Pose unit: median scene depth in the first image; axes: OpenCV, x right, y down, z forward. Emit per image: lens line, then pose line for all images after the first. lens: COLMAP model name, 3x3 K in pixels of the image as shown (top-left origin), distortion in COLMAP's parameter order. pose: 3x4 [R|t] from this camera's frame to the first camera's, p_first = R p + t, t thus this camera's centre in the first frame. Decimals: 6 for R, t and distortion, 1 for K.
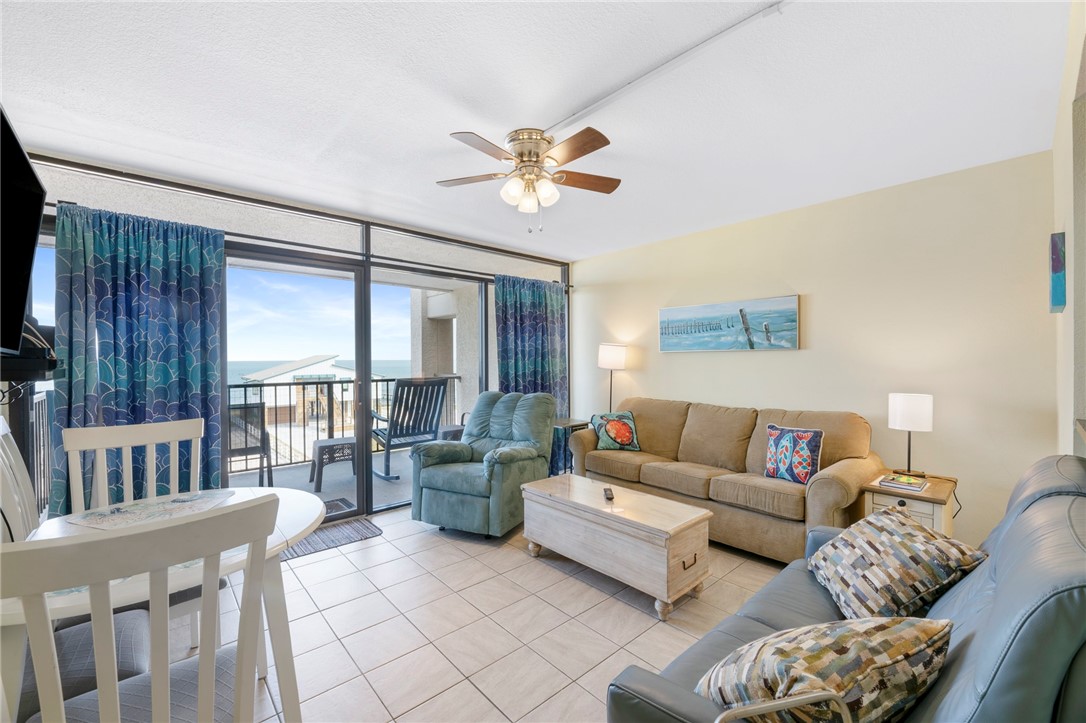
lens RADIAL K [[443.8, 0, 548.3], [0, 443.8, 360.6], [0, 0, 1]] dist [-0.001494, -0.000114]
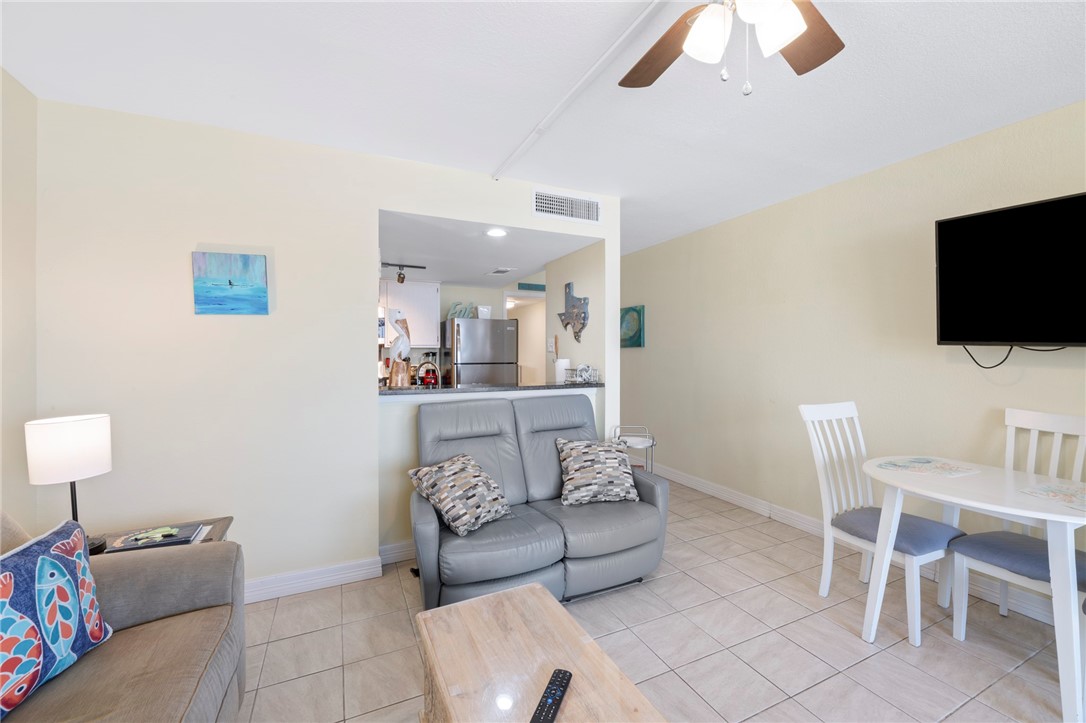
lens RADIAL K [[443.8, 0, 546.5], [0, 443.8, 354.3], [0, 0, 1]] dist [-0.001494, -0.000114]
pose [[-0.956700, 0.005150, 0.291029, 0.016533], [0.007236, 0.999955, 0.006092, -0.006793], [-0.290985, 0.007935, -0.956695, 0.958932]]
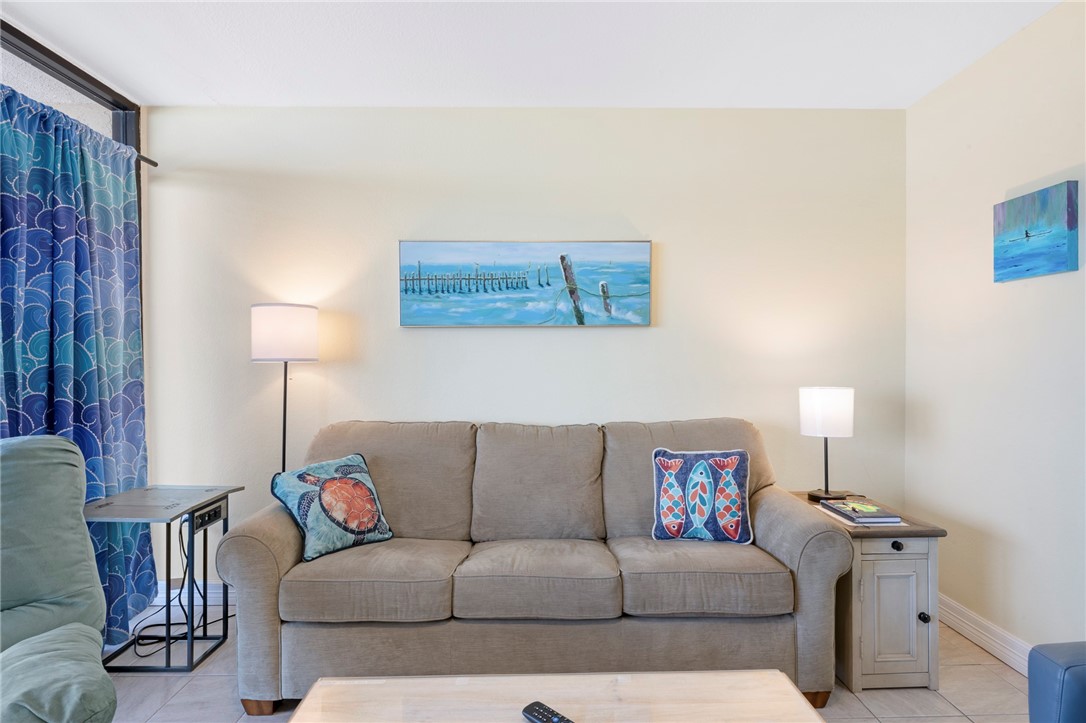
lens RADIAL K [[555.4, 0, 549.9], [0, 555.4, 361.9], [0, 0, 1]] dist [0.001279, -0.001450]
pose [[0.657761, -0.004255, 0.753215, -0.123704], [0.001772, 0.999990, 0.004101, 0.020035], [-0.753224, -0.001362, 0.657762, 0.511565]]
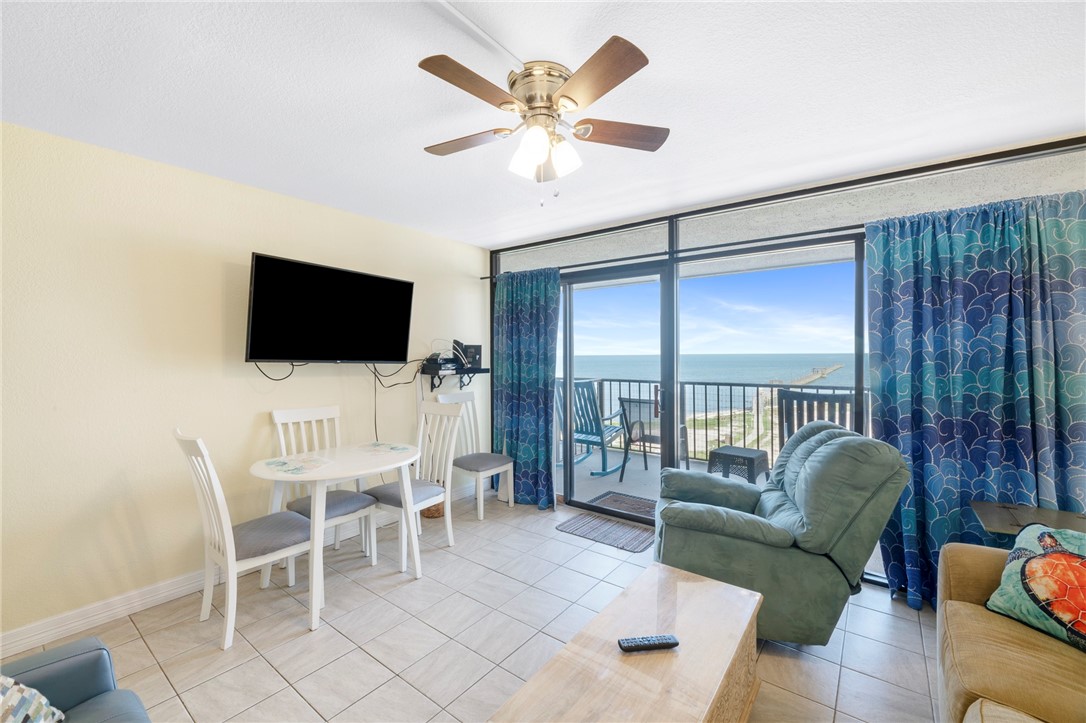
lens RADIAL K [[443.8, 0, 546.5], [0, 443.8, 357.8], [0, 0, 1]] dist [-0.001494, -0.000114]
pose [[0.183652, 0.011123, -0.982928, 0.432203], [-0.001402, 0.999938, 0.011054, -0.026797], [0.982990, -0.000652, 0.183656, 0.547499]]
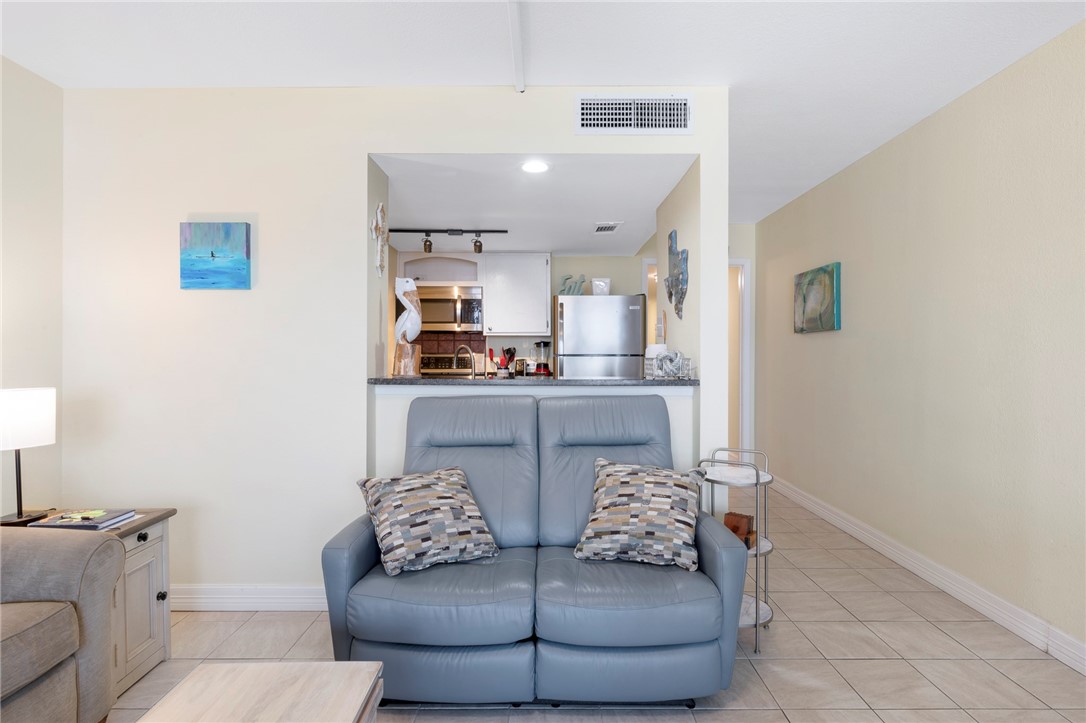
lens RADIAL K [[555.4, 0, 543.1], [0, 555.4, 349.9], [0, 0, 1]] dist [0.001279, -0.001450]
pose [[-0.736491, 0.008243, 0.676397, -0.162642], [0.005939, 0.999966, -0.005720, 0.021080], [-0.676421, -0.000195, -0.736515, 0.742784]]
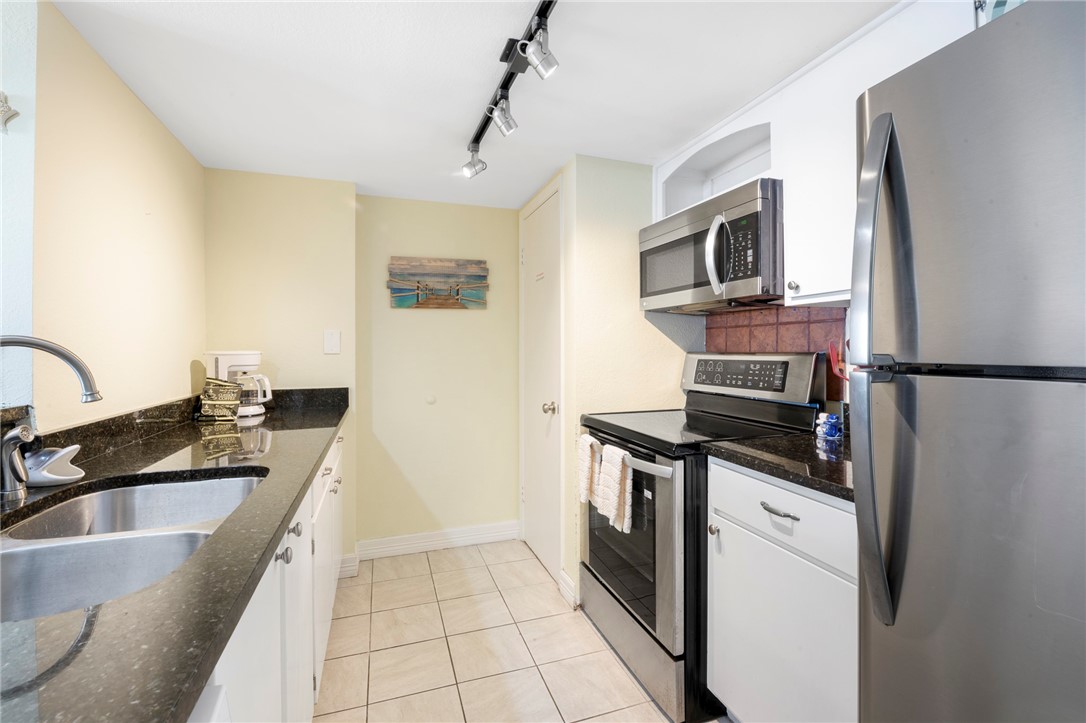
lens RADIAL K [[471.1, 0, 543.4], [0, 471.1, 348.6], [0, 0, 1]] dist [-0.005468, -0.000291]
pose [[0.394015, 0.005588, 0.919087, 0.371970], [0.005950, 0.999945, -0.008630, 0.018380], [-0.919085, 0.008869, 0.393960, -0.107575]]
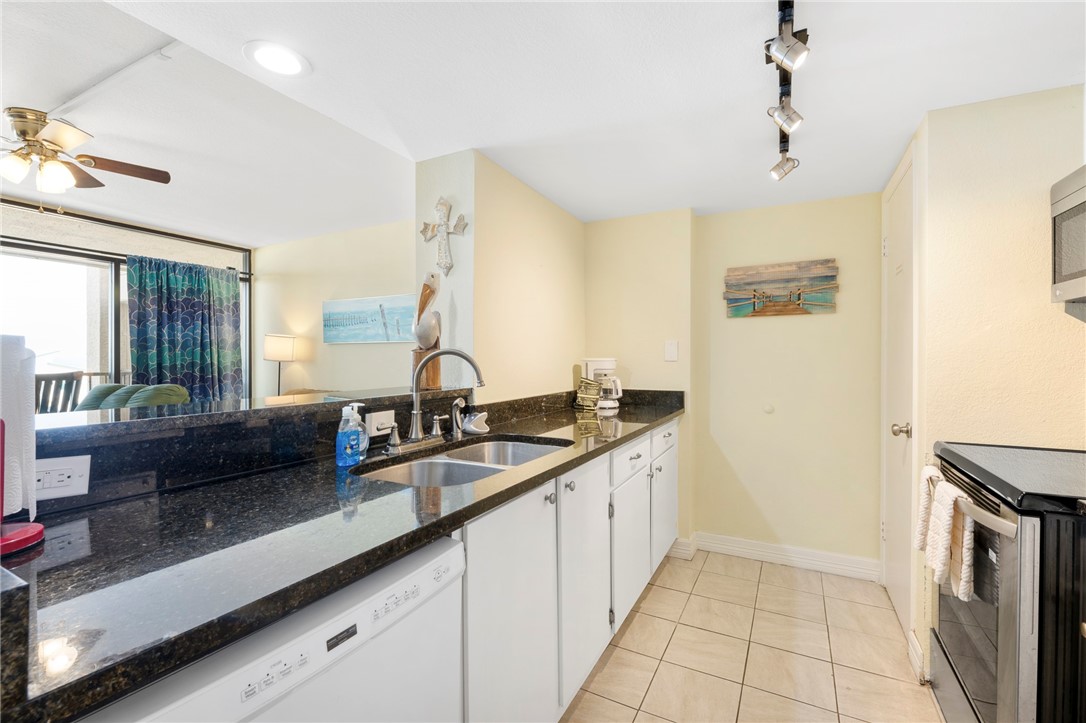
lens RADIAL K [[471.1, 0, 554.6], [0, 471.1, 360.5], [0, 0, 1]] dist [-0.005468, -0.000291]
pose [[0.939027, 0.005321, 0.343802, 0.422777], [-0.005490, 0.999985, -0.000482, 0.018729], [-0.343800, -0.001435, 0.939042, -0.222640]]
